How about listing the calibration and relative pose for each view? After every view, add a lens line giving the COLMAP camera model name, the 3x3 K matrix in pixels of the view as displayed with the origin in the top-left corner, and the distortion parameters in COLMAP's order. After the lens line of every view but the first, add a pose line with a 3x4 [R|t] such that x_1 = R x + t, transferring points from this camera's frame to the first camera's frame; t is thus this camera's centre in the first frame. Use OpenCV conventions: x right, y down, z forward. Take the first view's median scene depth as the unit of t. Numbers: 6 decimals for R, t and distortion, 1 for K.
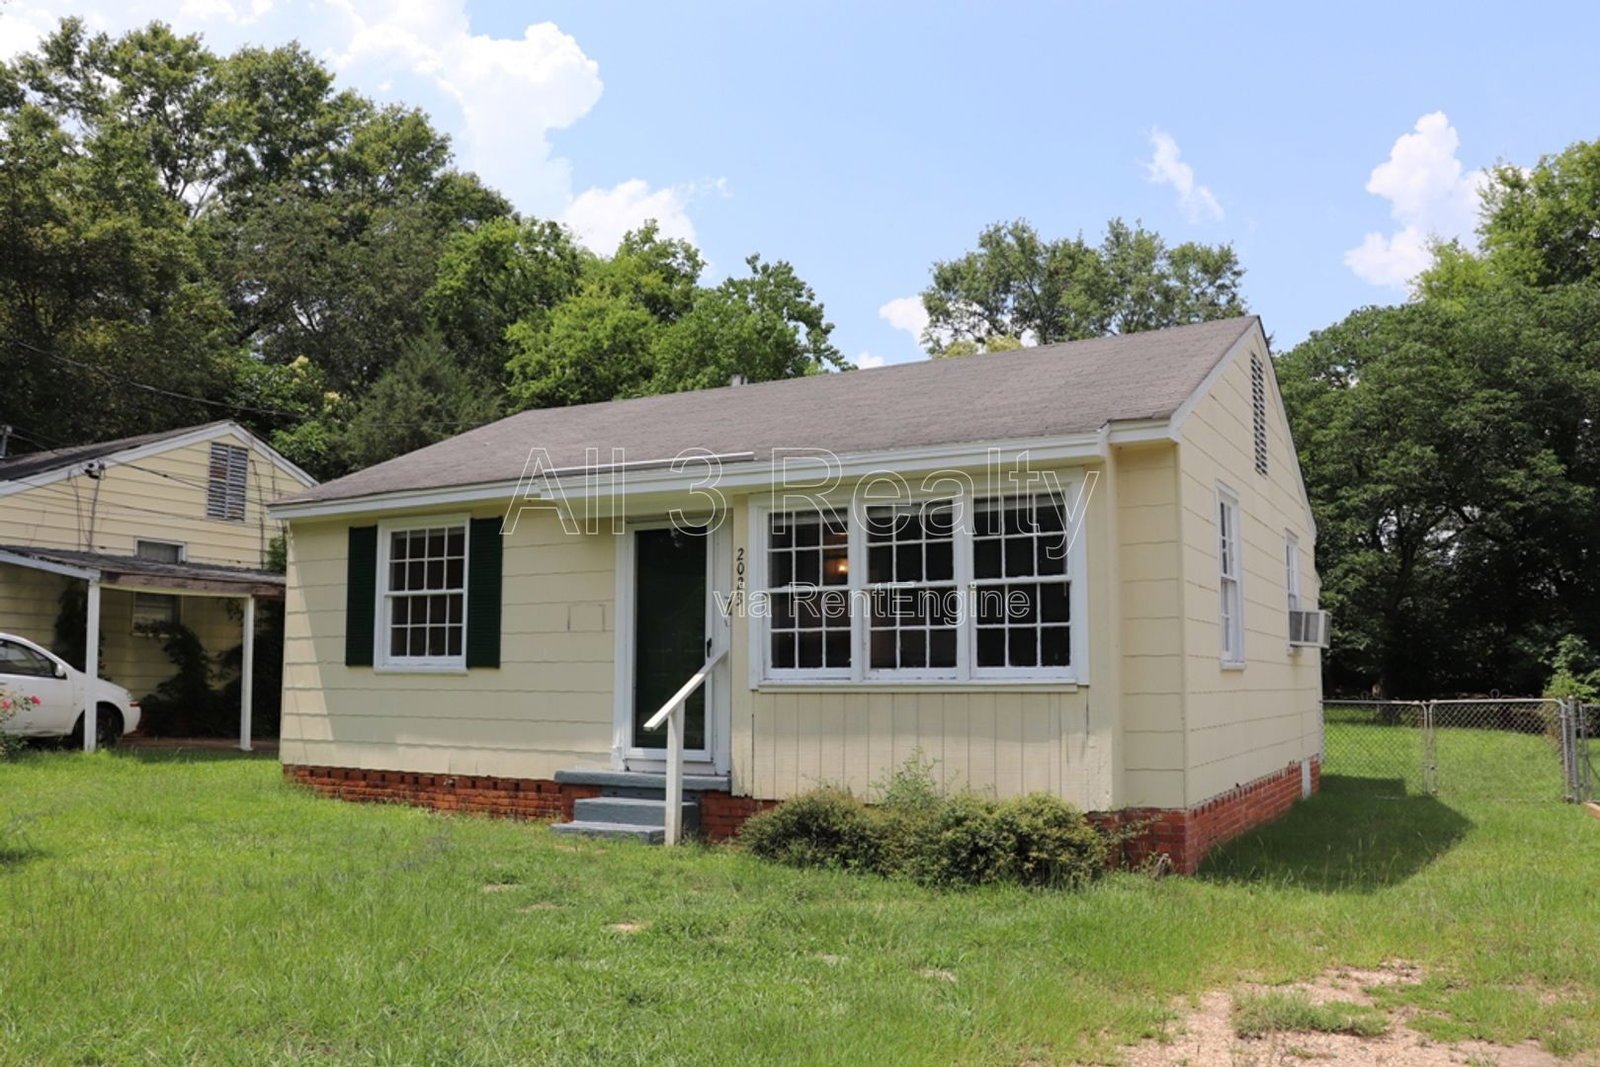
lens RADIAL K [[1372.7, 0, 801.1], [0, 1372.7, 559.2], [0, 0, 1]] dist [-0.310857, -0.008915]
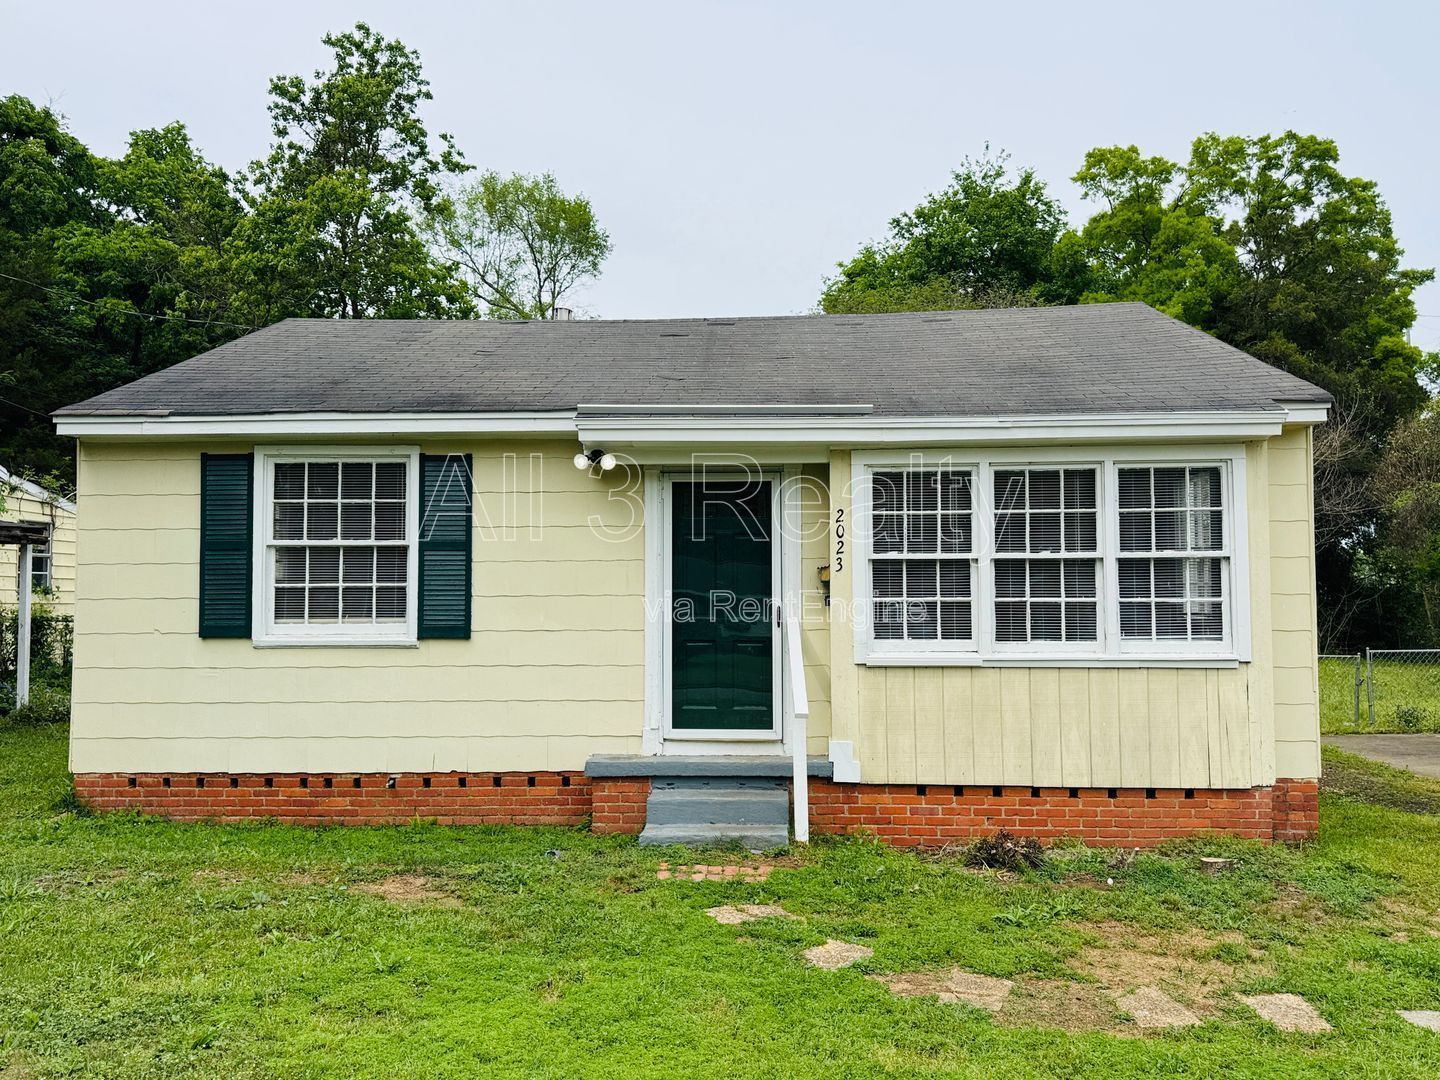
lens RADIAL K [[1307.4, 0, 718.7], [0, 1307.4, 588.3], [0, 0, 1]] dist [-0.004513, -0.000423]
pose [[0.904662, 0.024105, 0.425447, -0.422906], [-0.041075, 0.998683, 0.030758, 0.019239], [-0.424145, -0.045300, 0.904461, 0.216905]]
